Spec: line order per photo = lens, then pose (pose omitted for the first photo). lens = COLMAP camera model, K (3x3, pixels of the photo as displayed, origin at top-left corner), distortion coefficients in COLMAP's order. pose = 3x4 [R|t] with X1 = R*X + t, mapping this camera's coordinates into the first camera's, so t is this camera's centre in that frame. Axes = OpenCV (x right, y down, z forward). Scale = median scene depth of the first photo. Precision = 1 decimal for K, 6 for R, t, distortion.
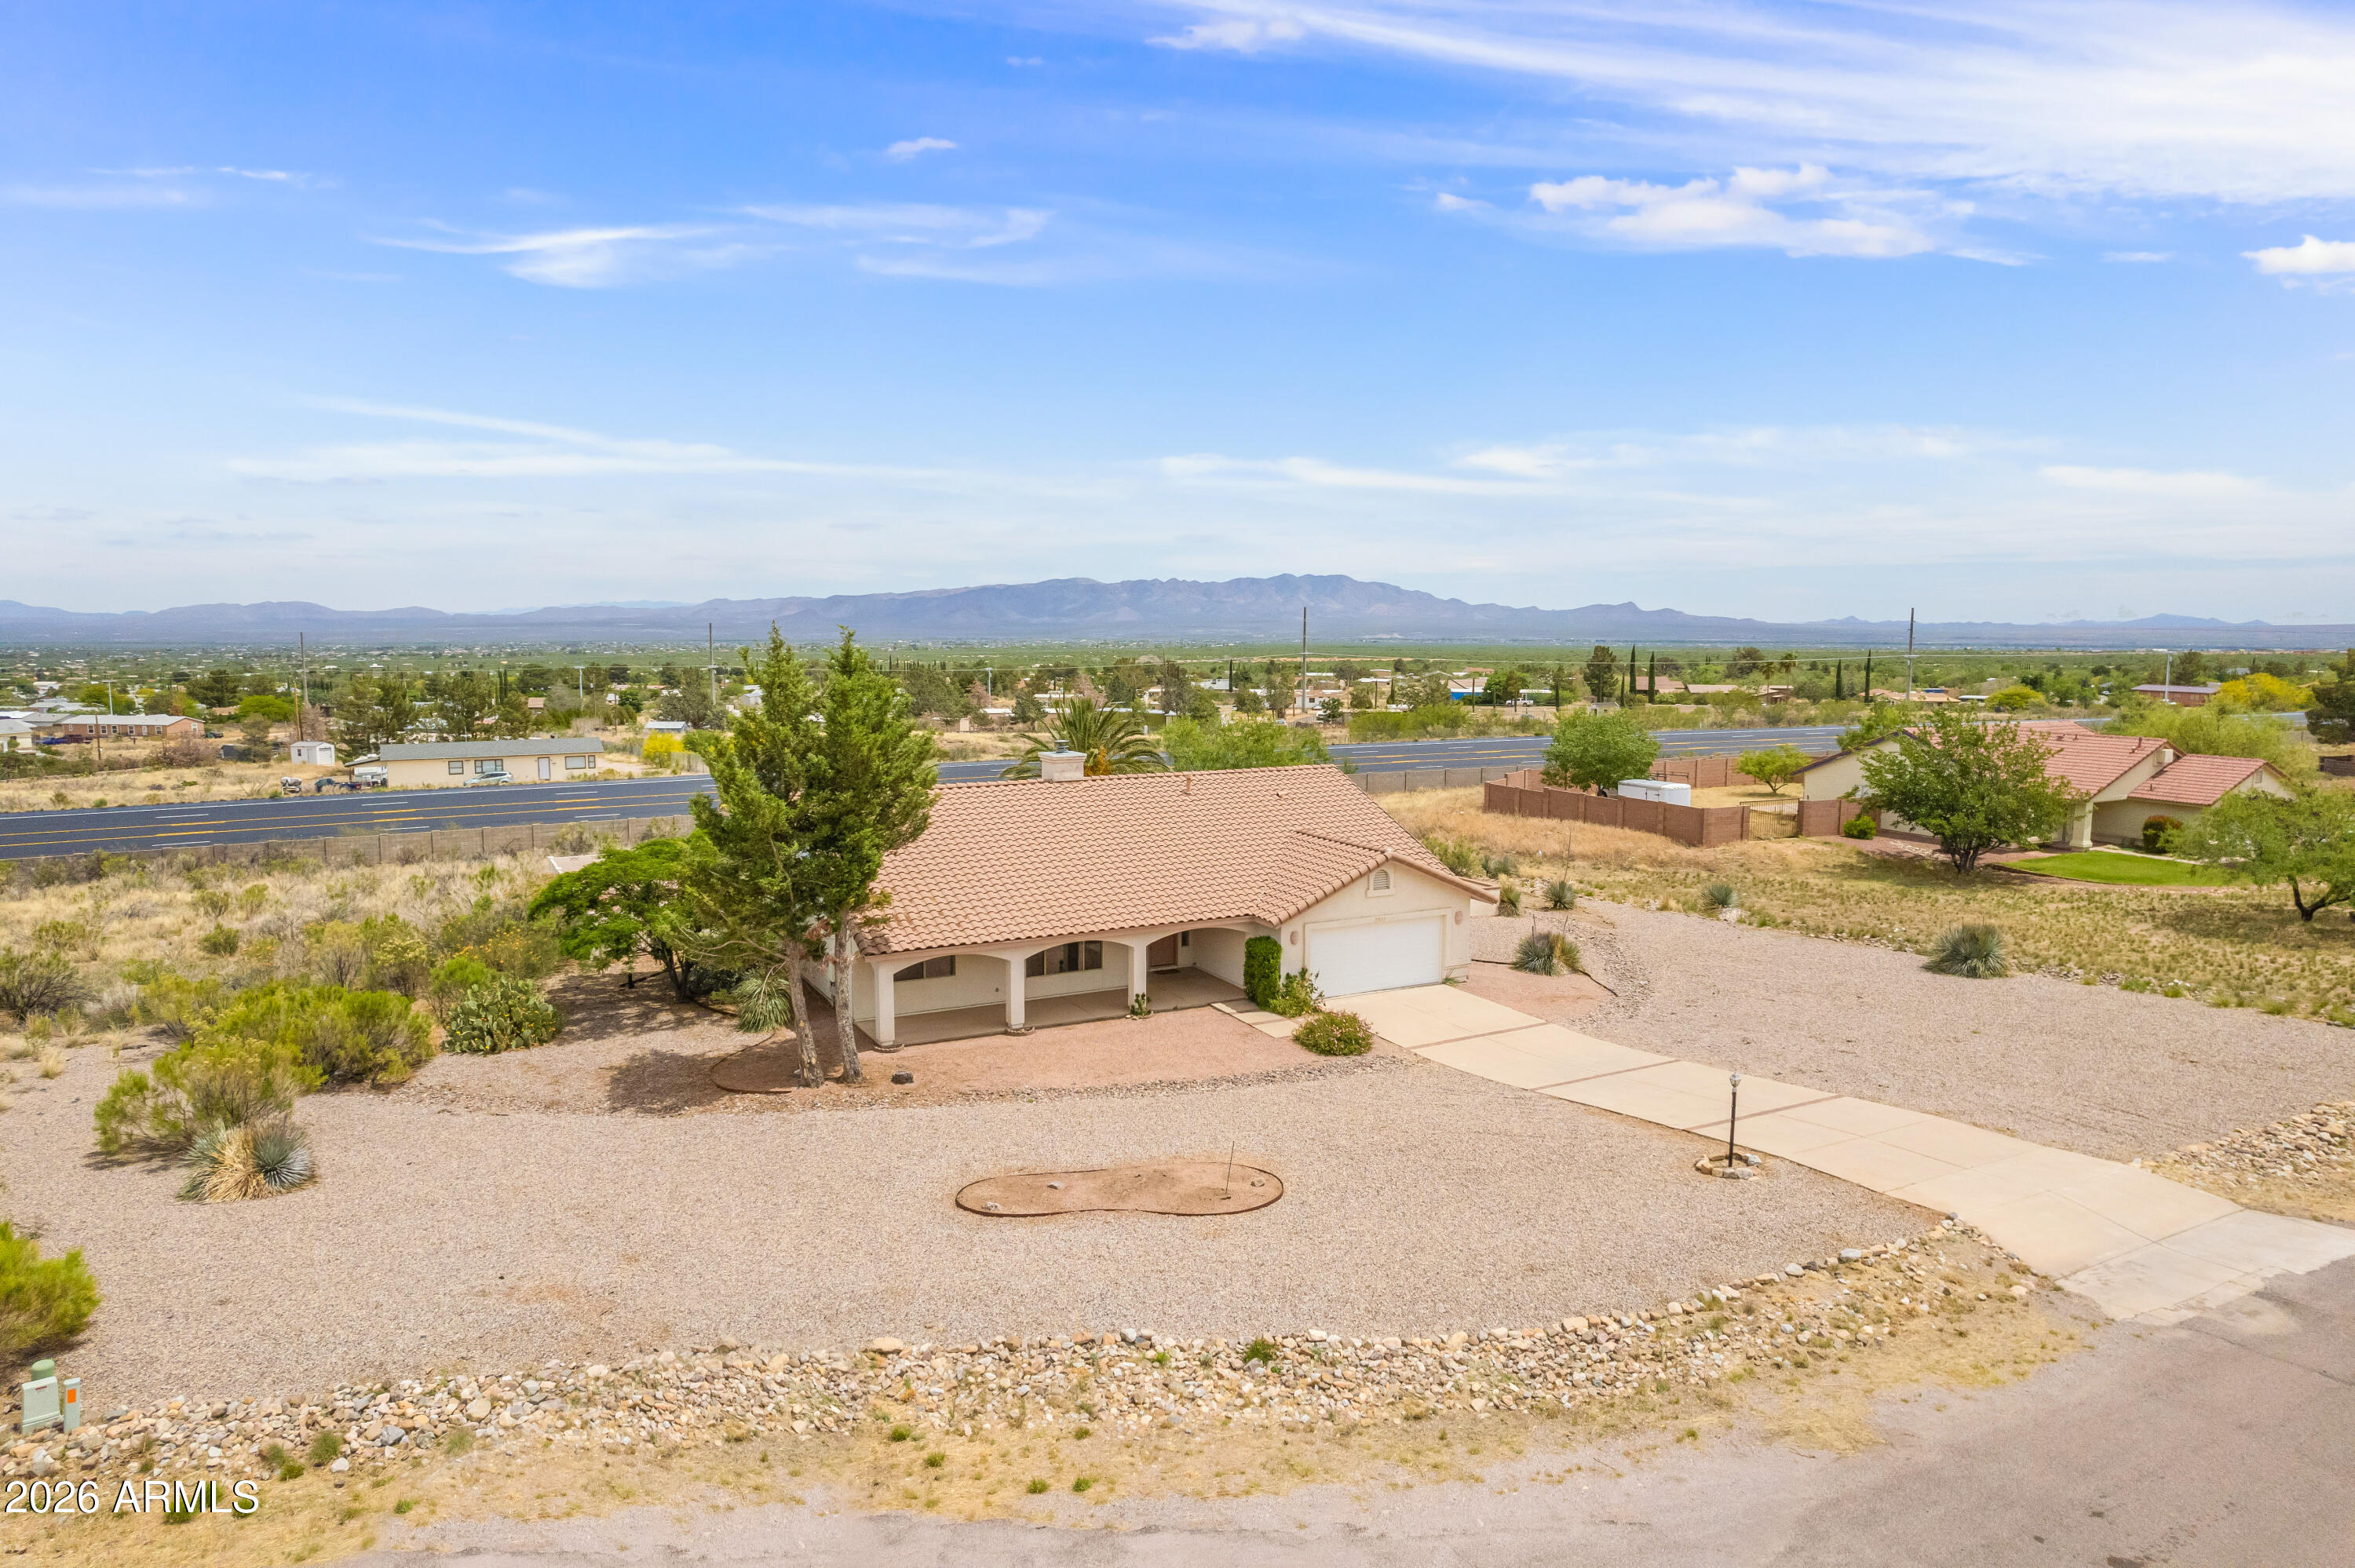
lens RADIAL K [[1505.4, 0, 1177.5], [0, 1505.4, 784.0], [0, 0, 1]] dist [-0.077468, 0.068437]
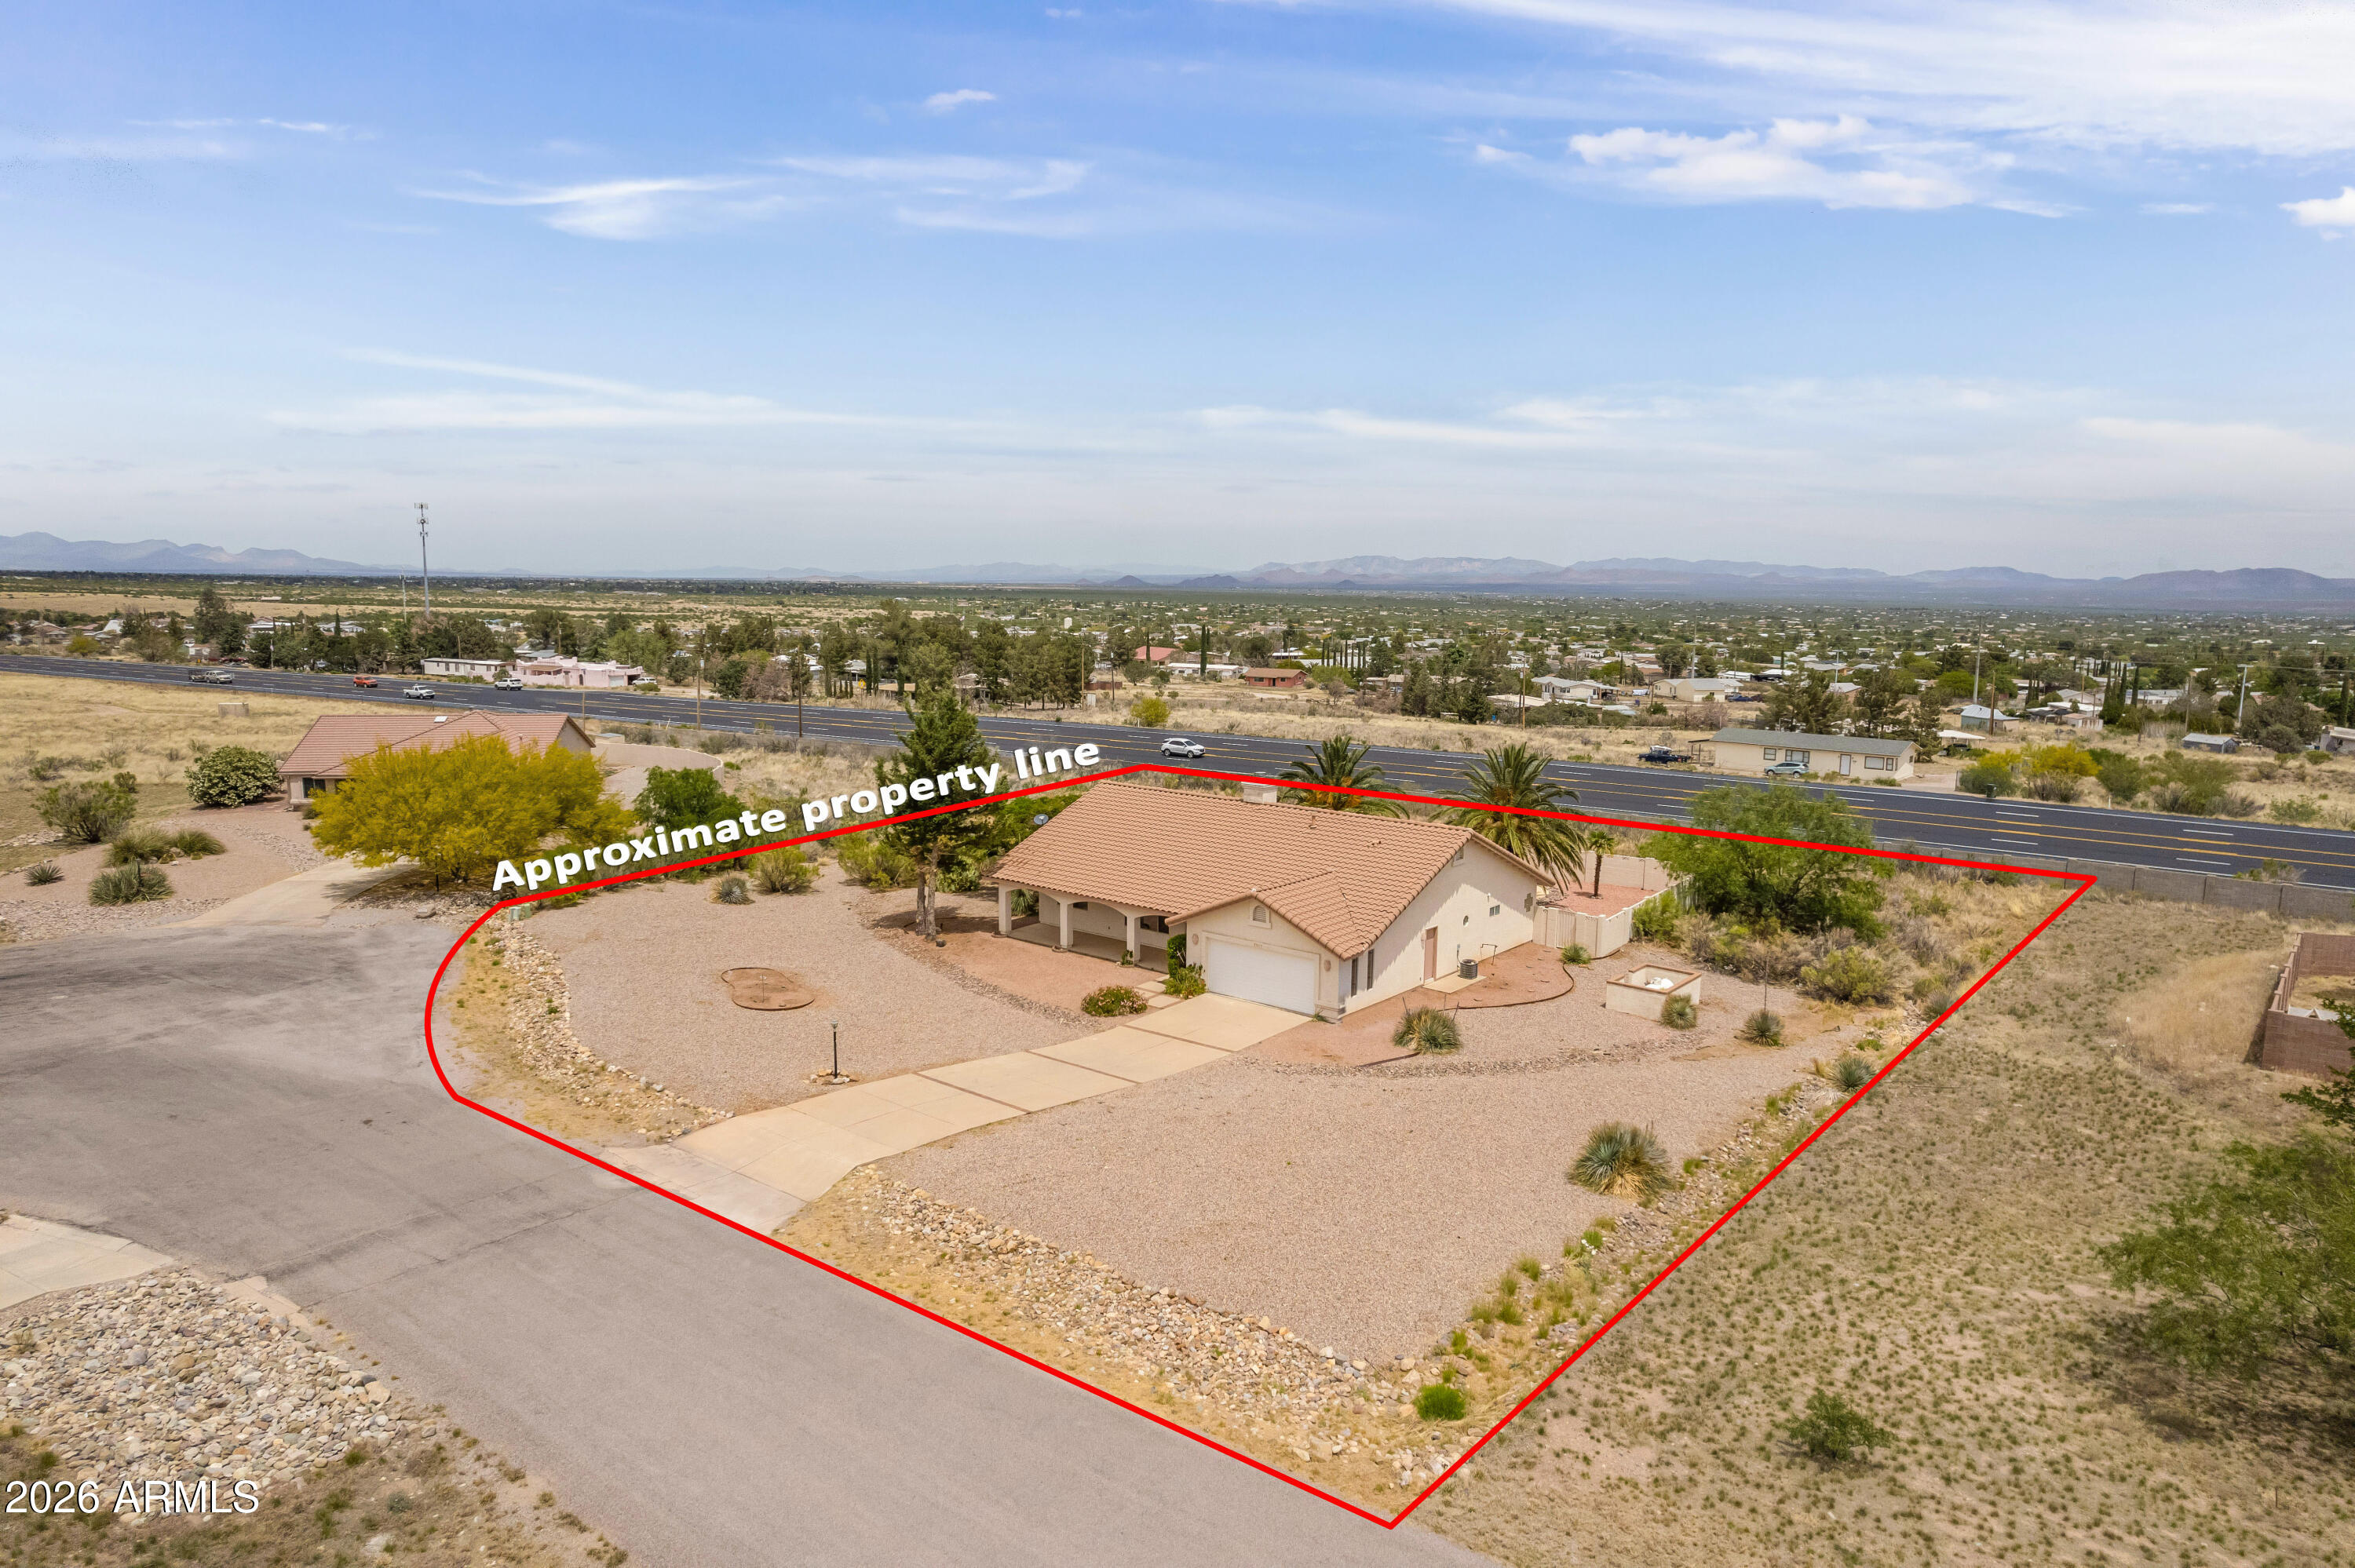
lens RADIAL K [[1505.4, 0, 1177.5], [0, 1505.4, 784.0], [0, 0, 1]] dist [-0.077468, 0.068437]
pose [[0.391150, 0.134884, -0.910389, 1.234874], [-0.115428, 0.988581, 0.096875, -0.153251], [0.913060, 0.067191, 0.402252, 0.456539]]
